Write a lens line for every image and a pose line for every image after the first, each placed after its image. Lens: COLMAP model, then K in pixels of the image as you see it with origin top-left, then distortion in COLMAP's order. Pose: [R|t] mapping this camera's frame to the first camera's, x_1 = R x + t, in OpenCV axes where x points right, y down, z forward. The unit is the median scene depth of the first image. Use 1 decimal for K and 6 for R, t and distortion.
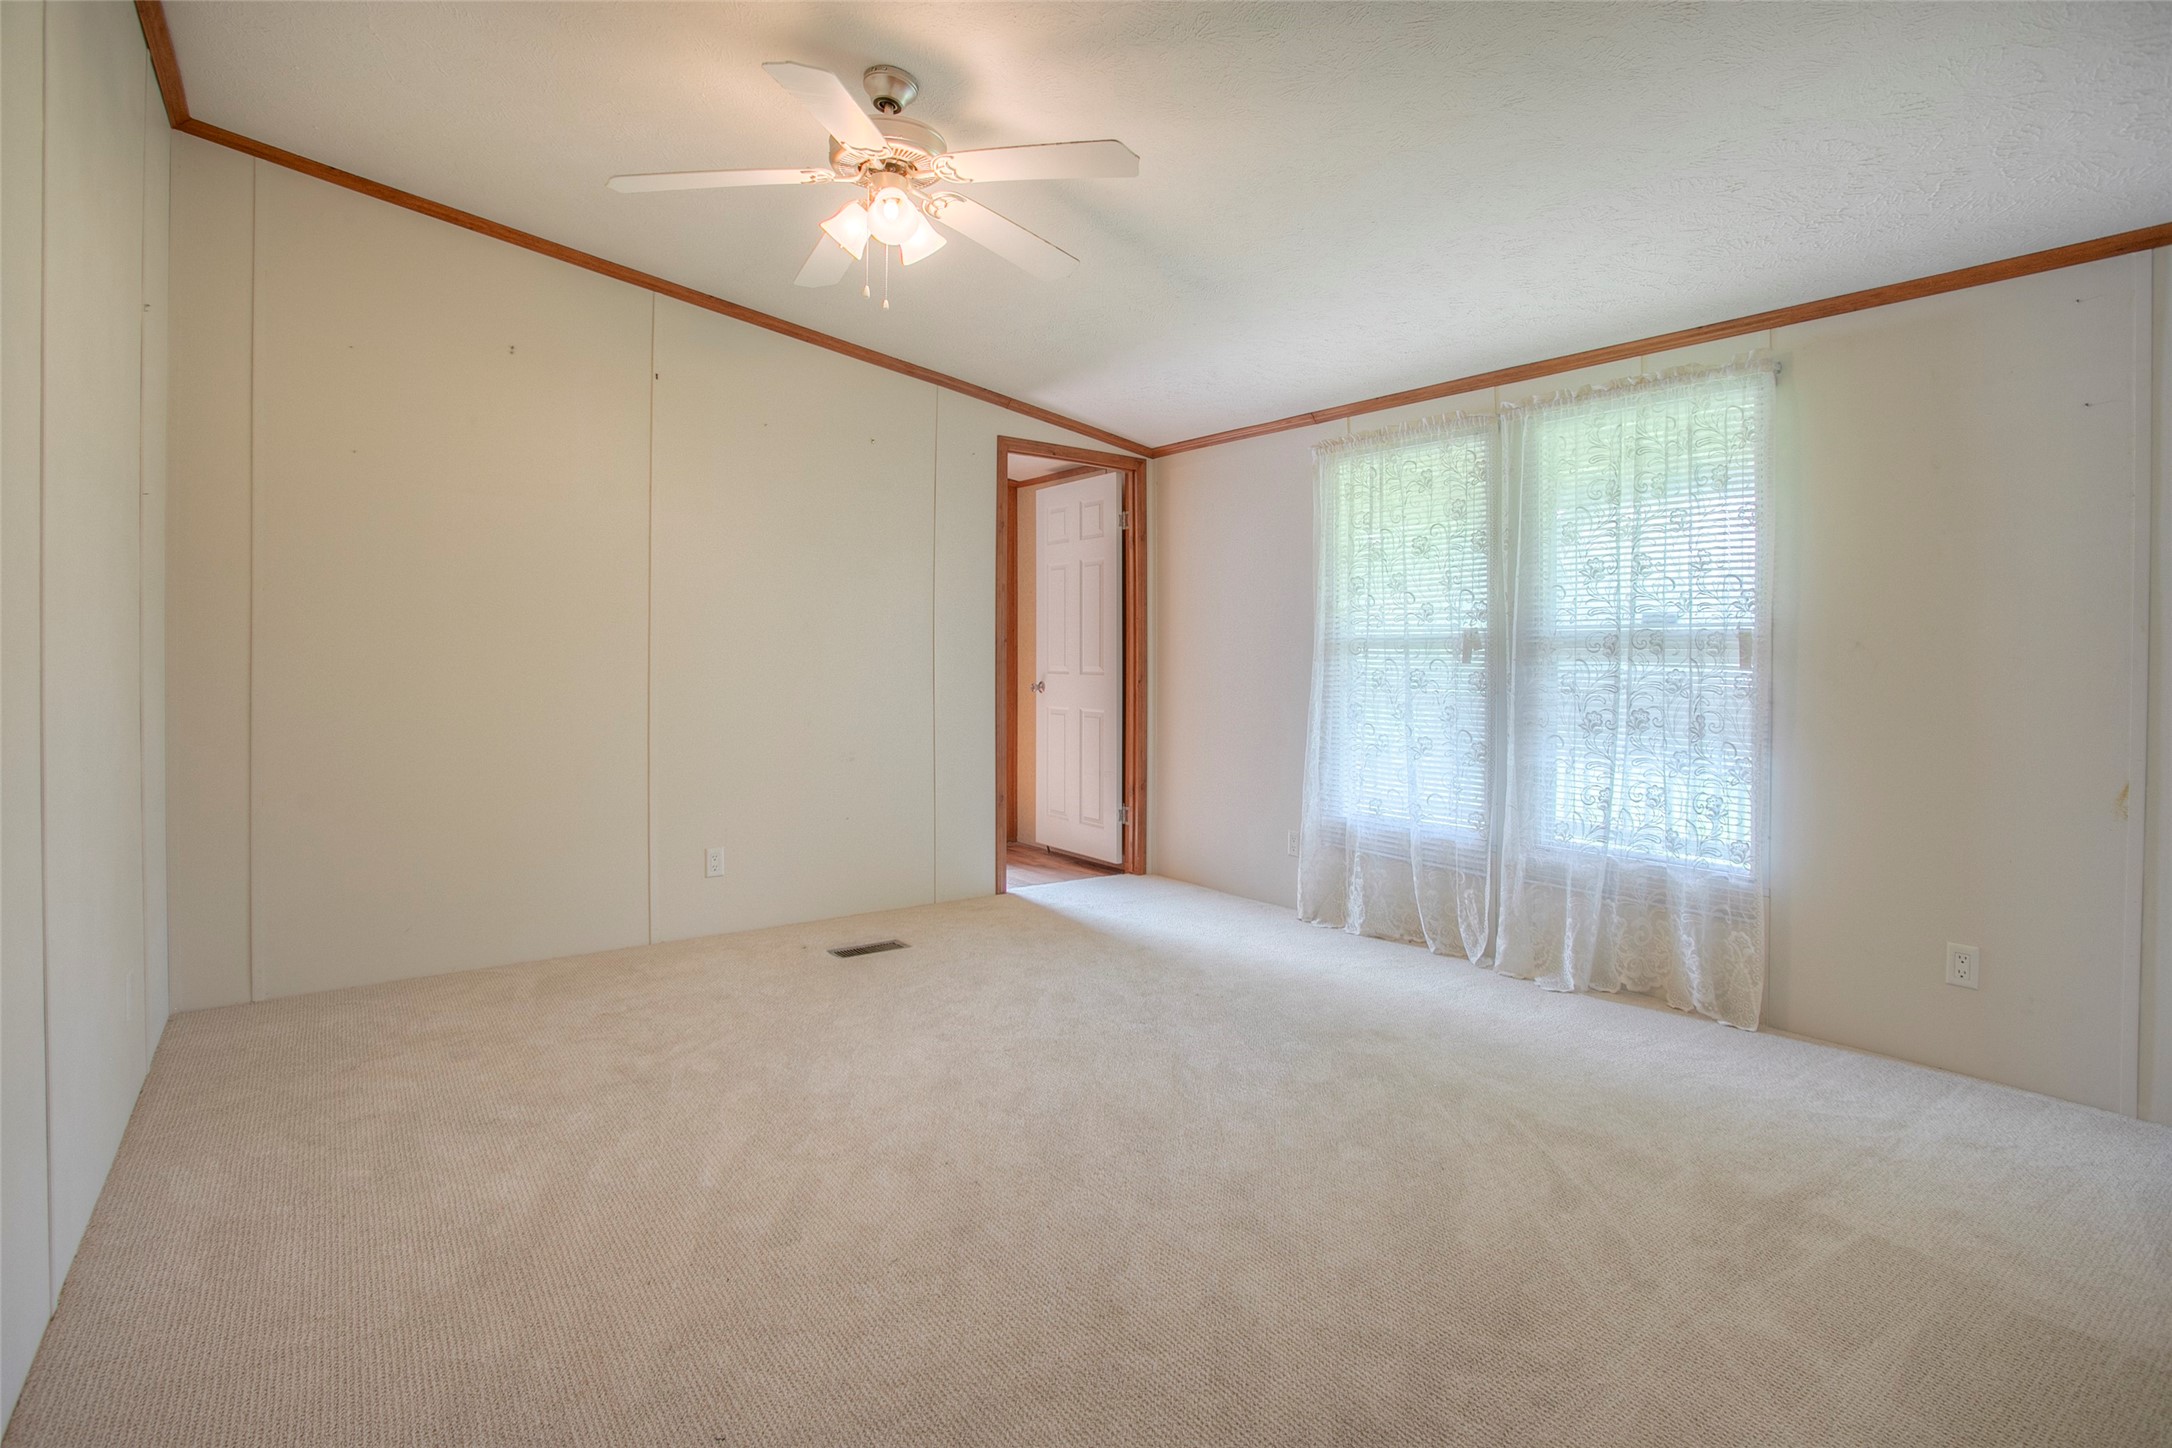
lens RADIAL K [[1089.0, 0, 1117.9], [0, 1089.0, 719.0], [0, 0, 1]] dist [-0.001165, -0.000766]
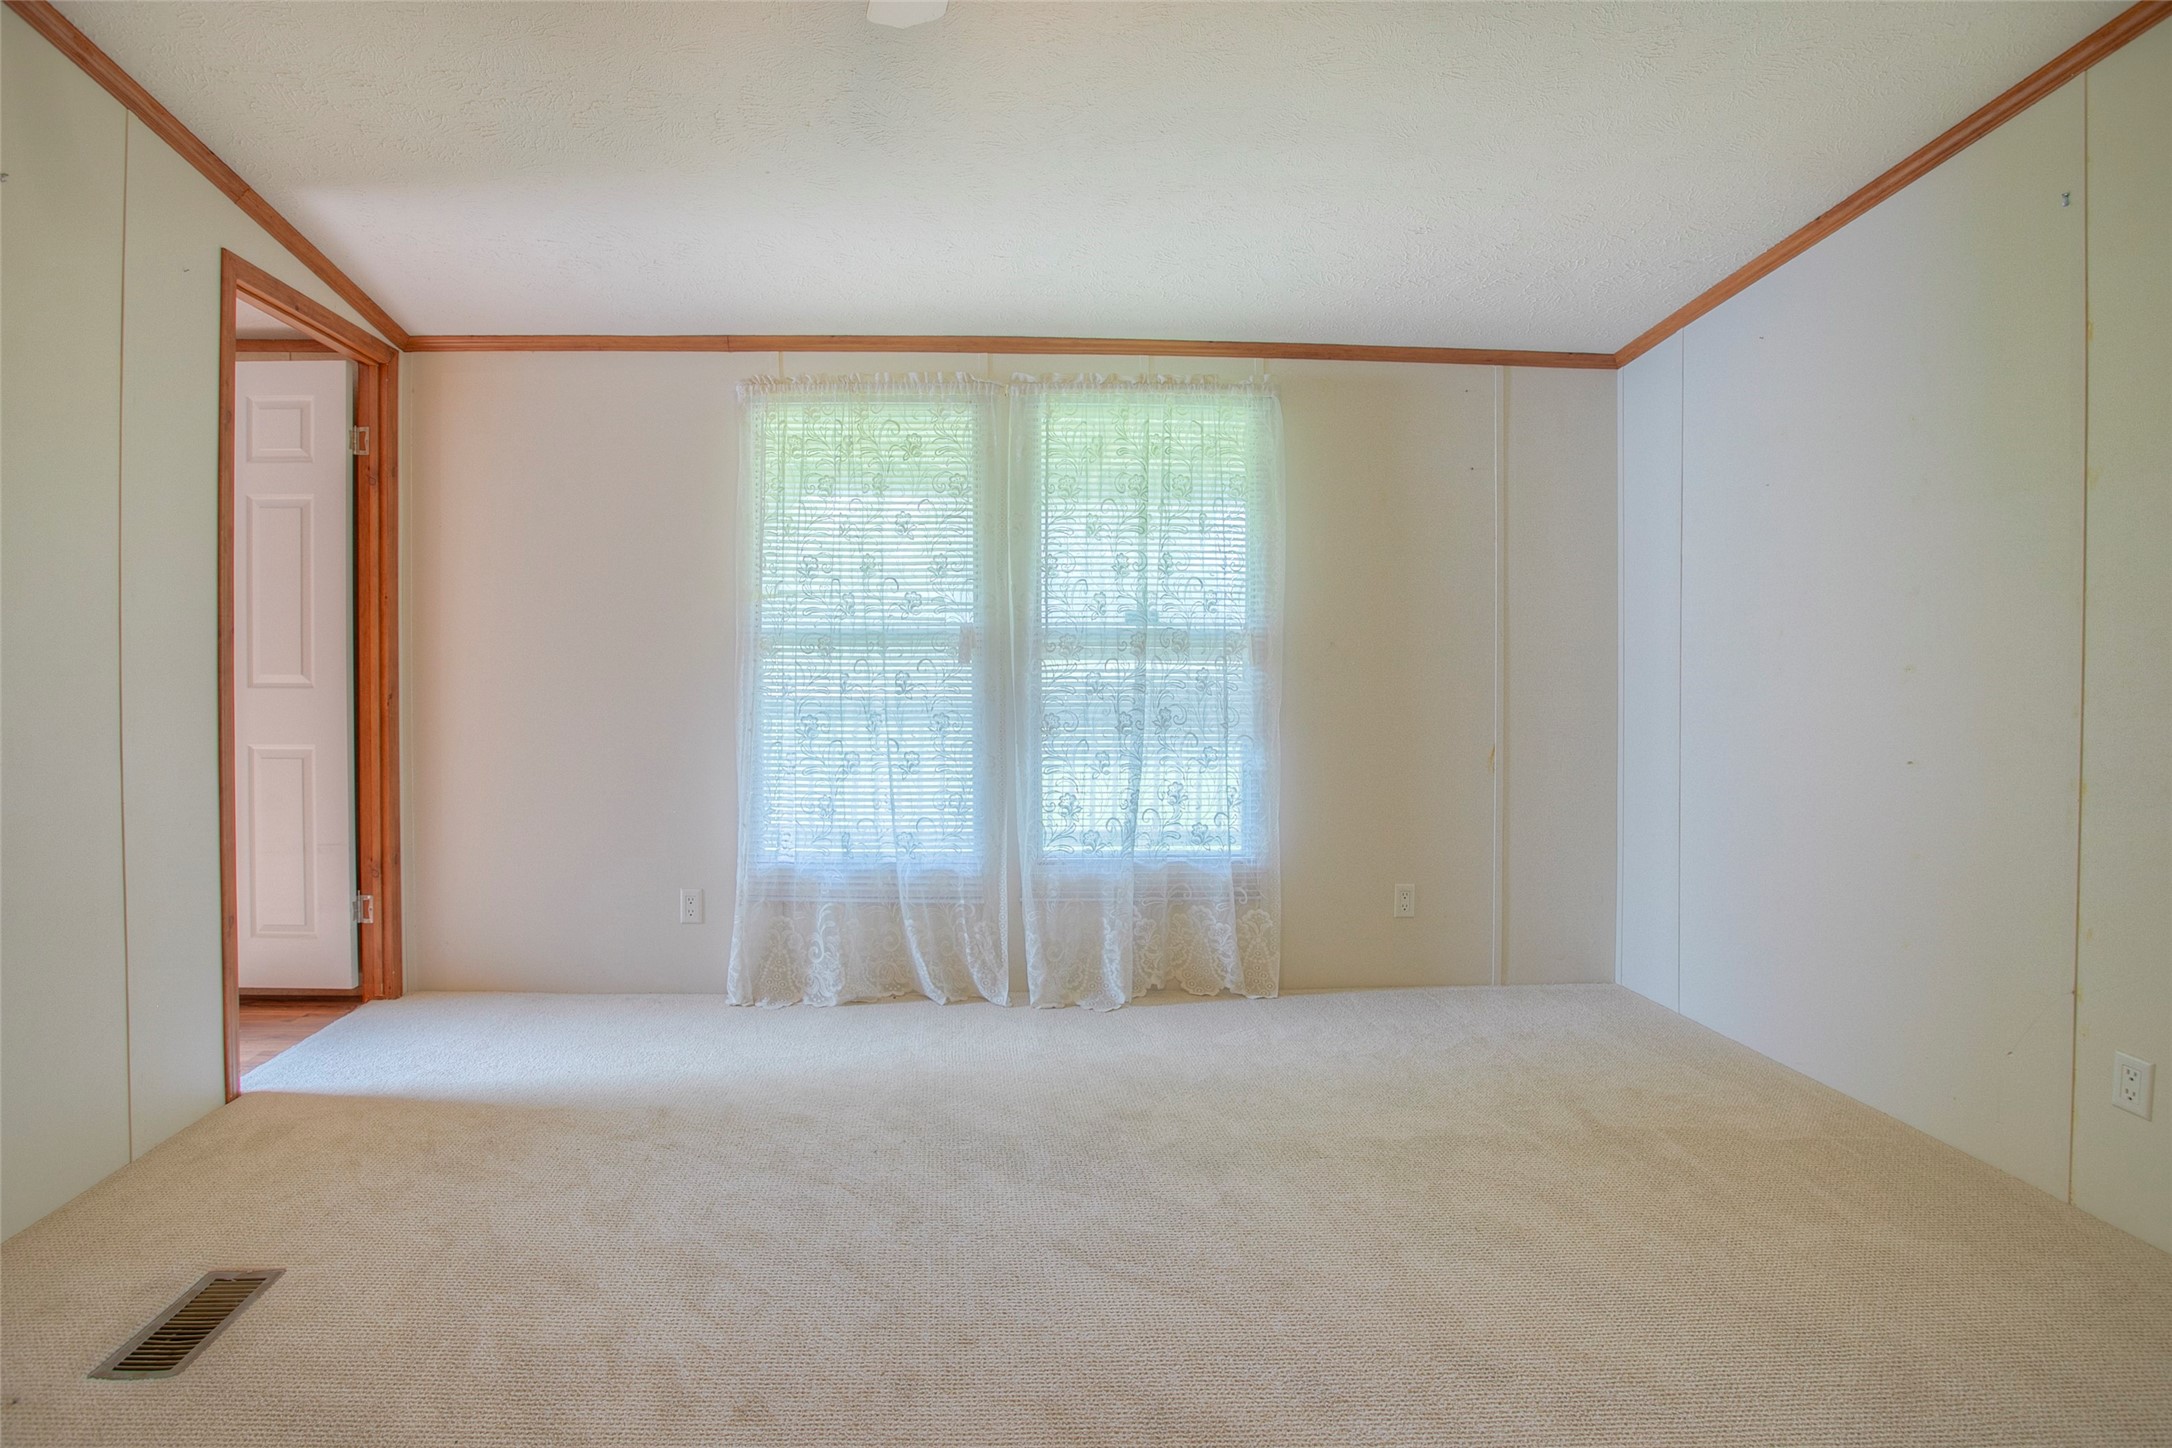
lens RADIAL K [[1099.5, 0, 1084.1], [0, 1099.5, 694.7], [0, 0, 1]] dist [-0.088735, 0.048090]
pose [[0.585698, -0.034741, 0.809784, -0.364309], [0.047643, 0.998829, 0.008392, -0.031596], [-0.809128, 0.033666, 0.586667, 0.450797]]
